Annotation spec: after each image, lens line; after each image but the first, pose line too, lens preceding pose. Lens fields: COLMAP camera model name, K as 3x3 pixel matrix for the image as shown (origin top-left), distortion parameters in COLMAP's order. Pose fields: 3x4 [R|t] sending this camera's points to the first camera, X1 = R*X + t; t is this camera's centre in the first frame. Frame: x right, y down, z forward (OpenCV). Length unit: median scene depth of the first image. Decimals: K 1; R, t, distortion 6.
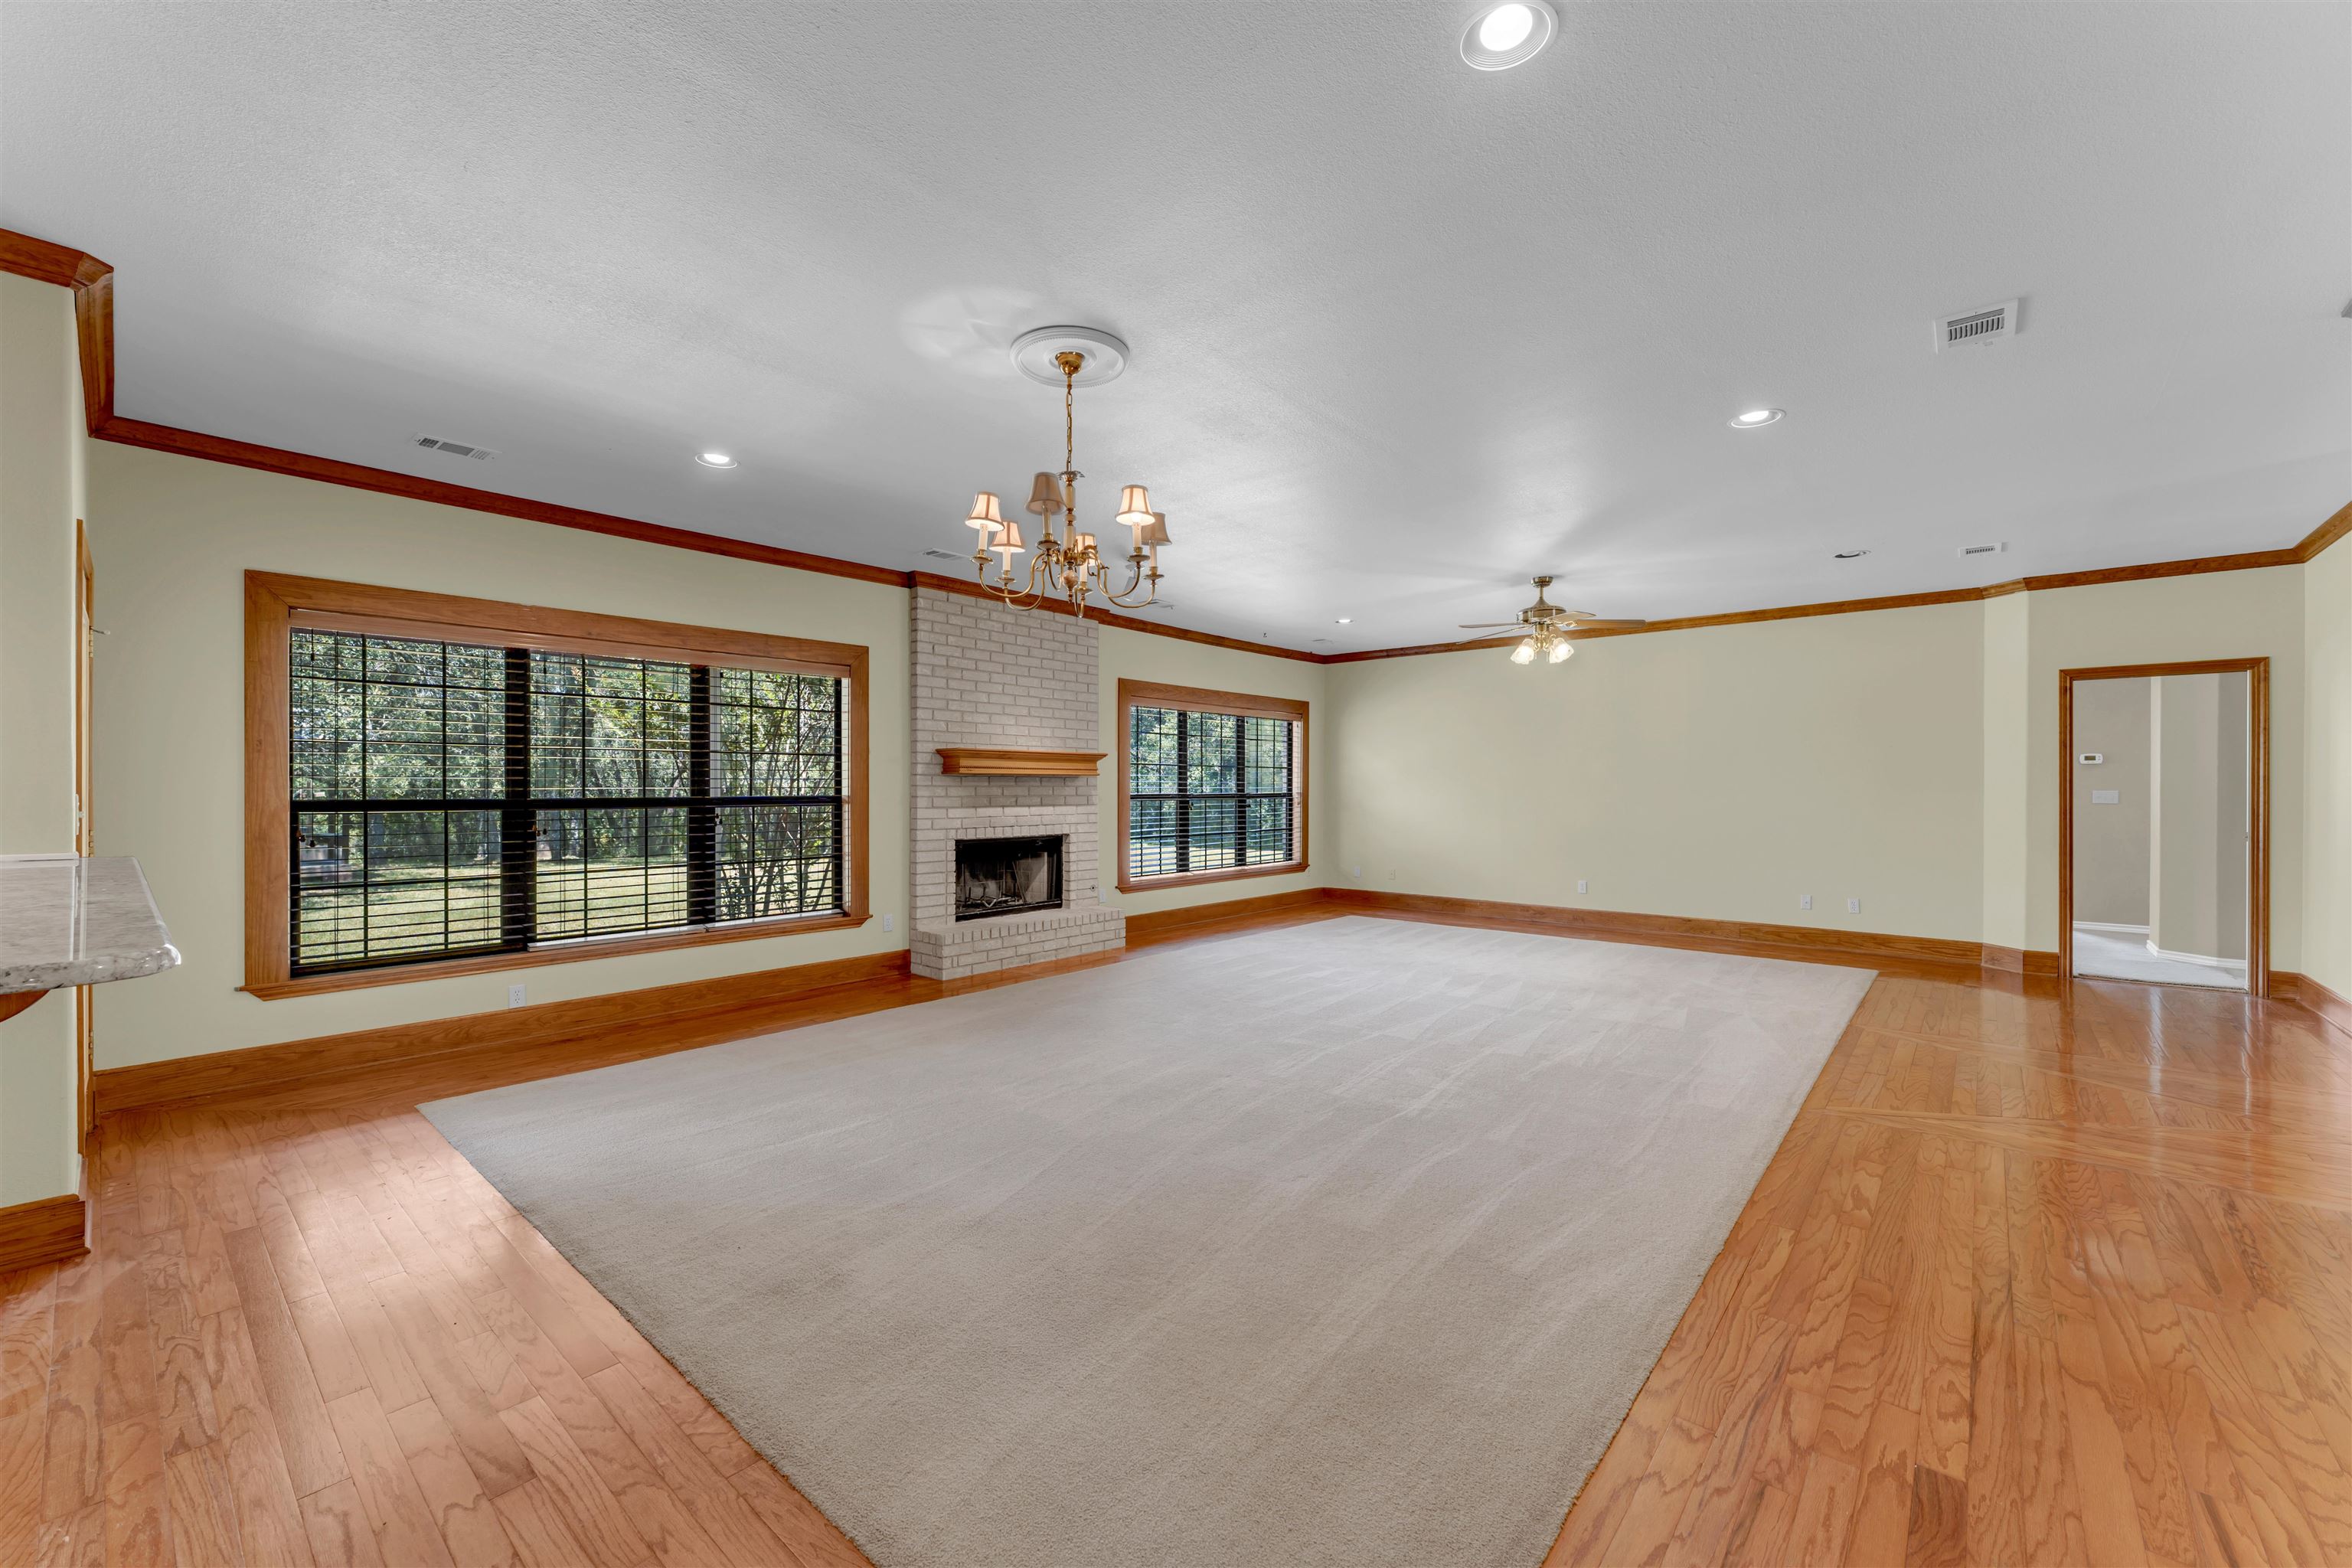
lens RADIAL K [[955.7, 0, 1169.9], [0, 955.7, 790.1], [0, 0, 1]] dist [0.001590, 0.000032]
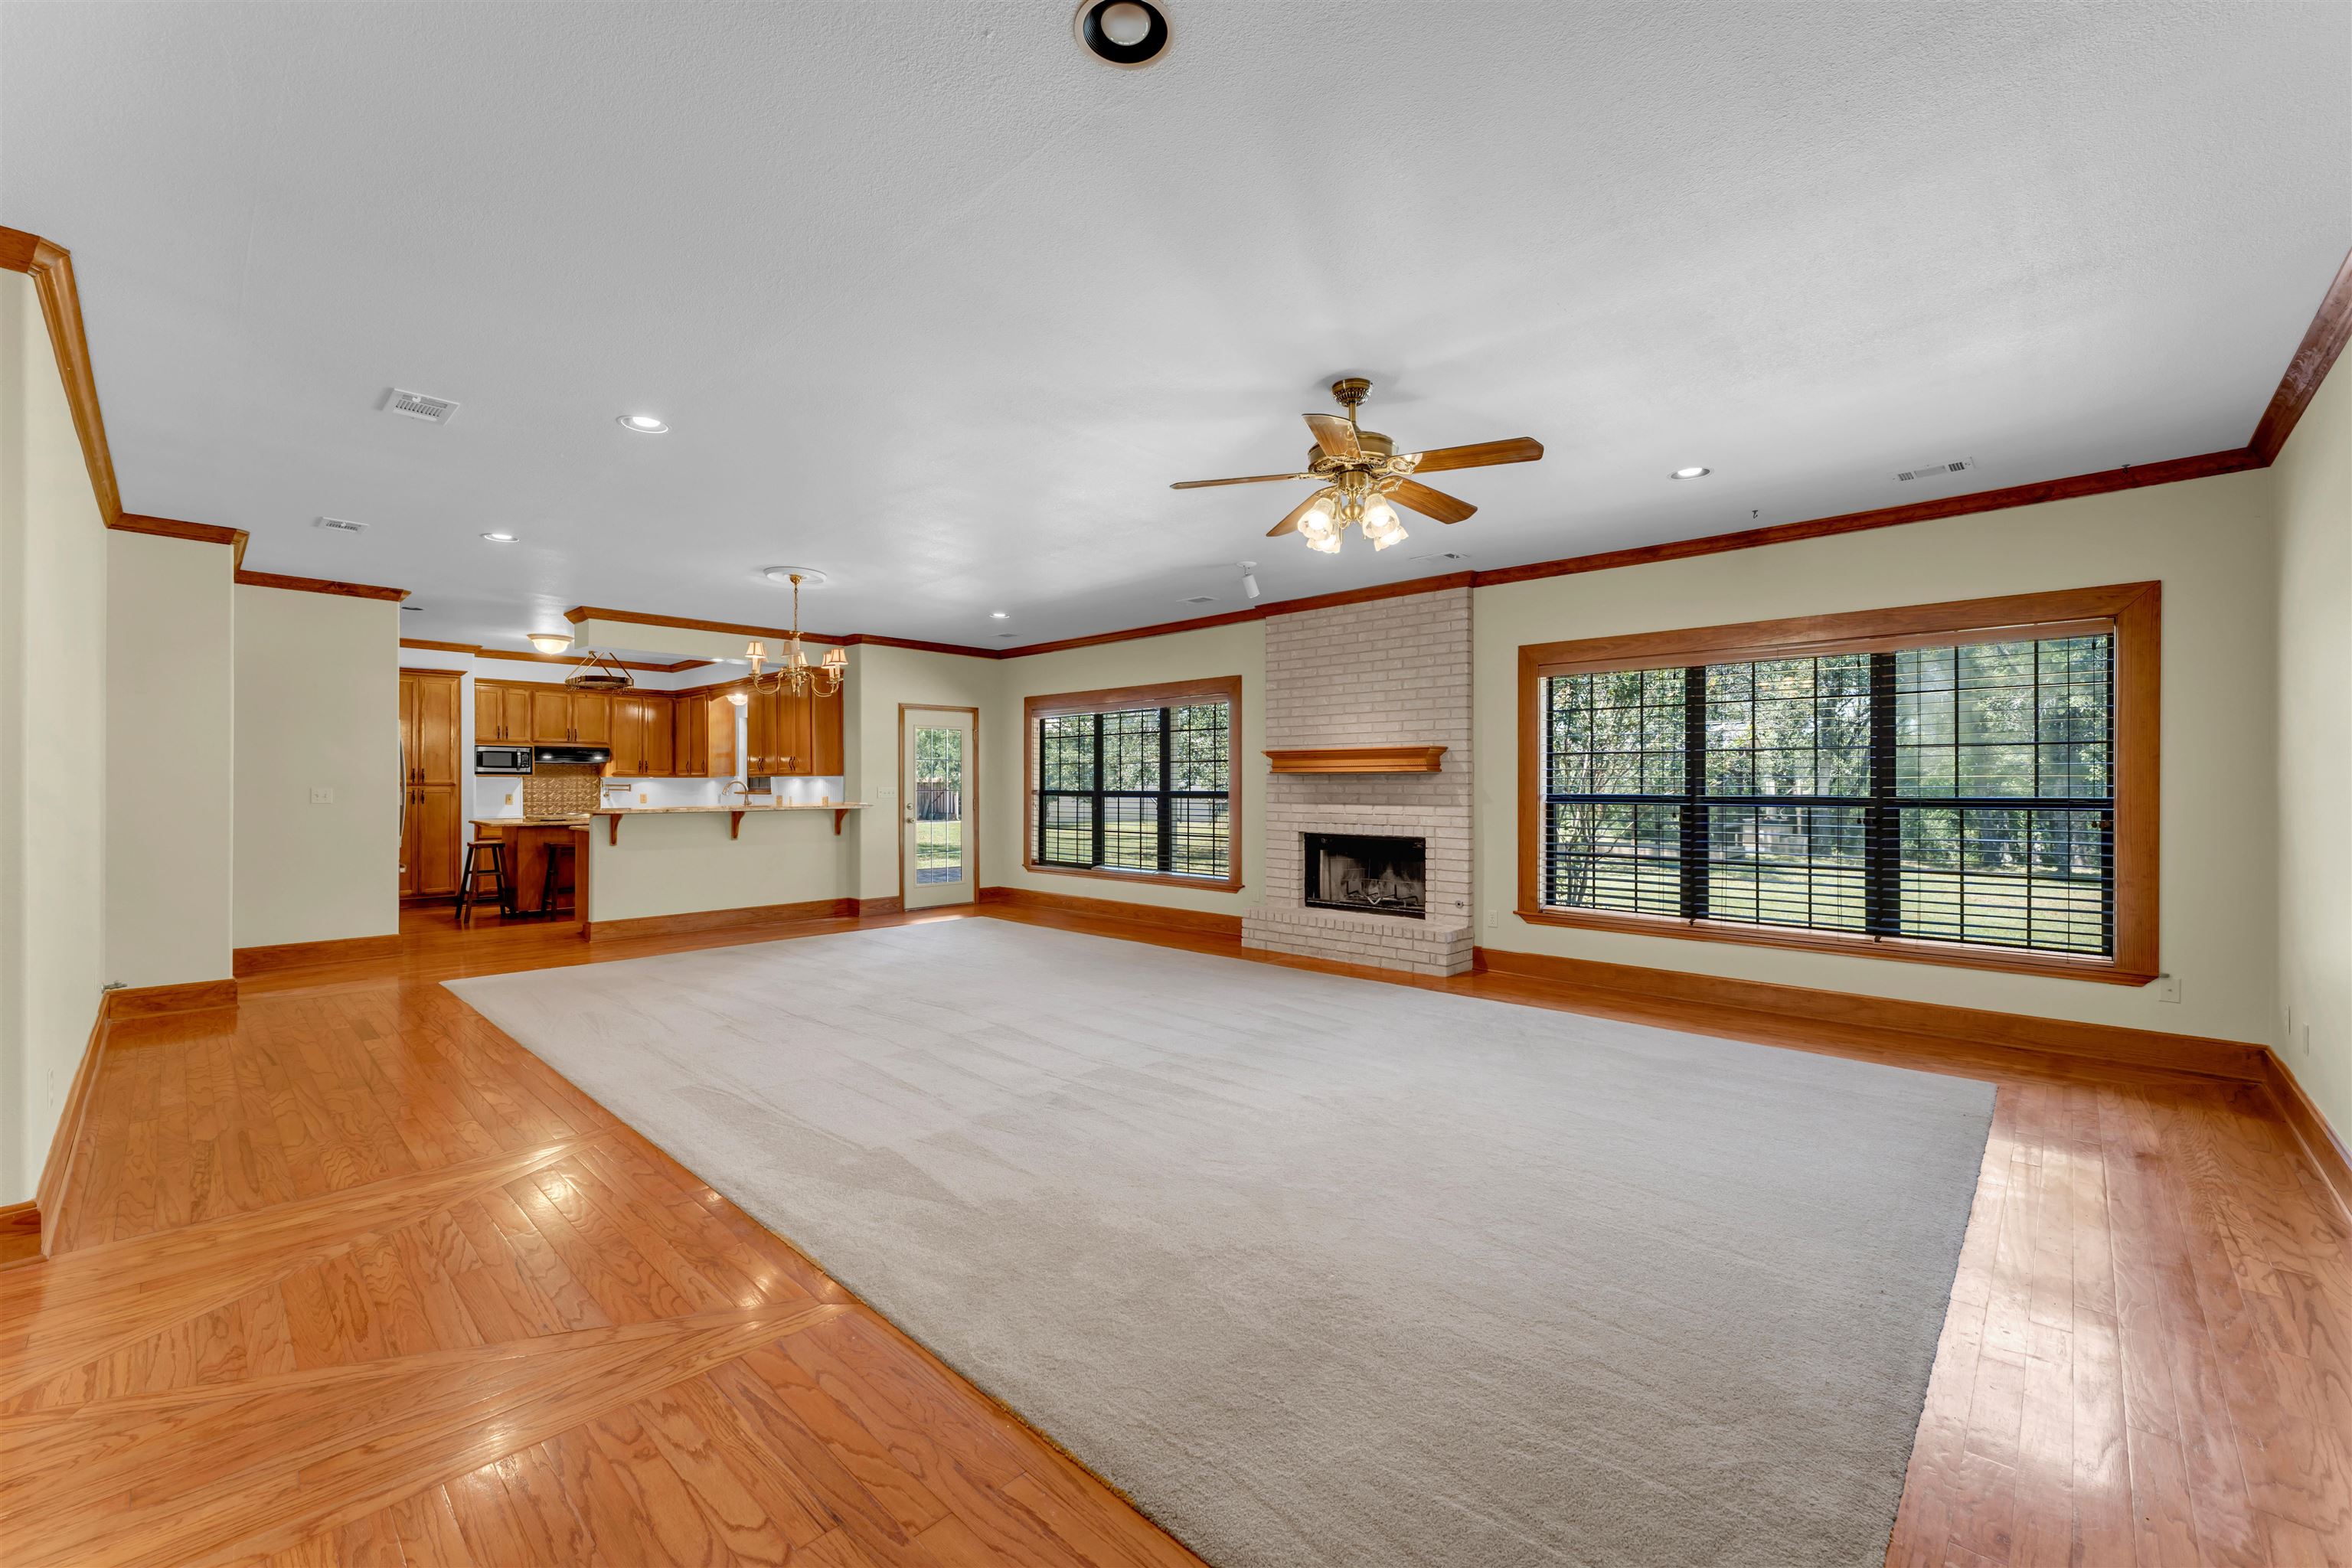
lens RADIAL K [[955.7, 0, 1171.9], [0, 955.7, 781.1], [0, 0, 1]] dist [0.001590, 0.000032]
pose [[-0.054241, 0.005107, -0.998515, 0.849465], [0.003857, 0.999981, 0.004905, -0.012802], [0.998520, -0.003585, -0.054259, 0.861577]]
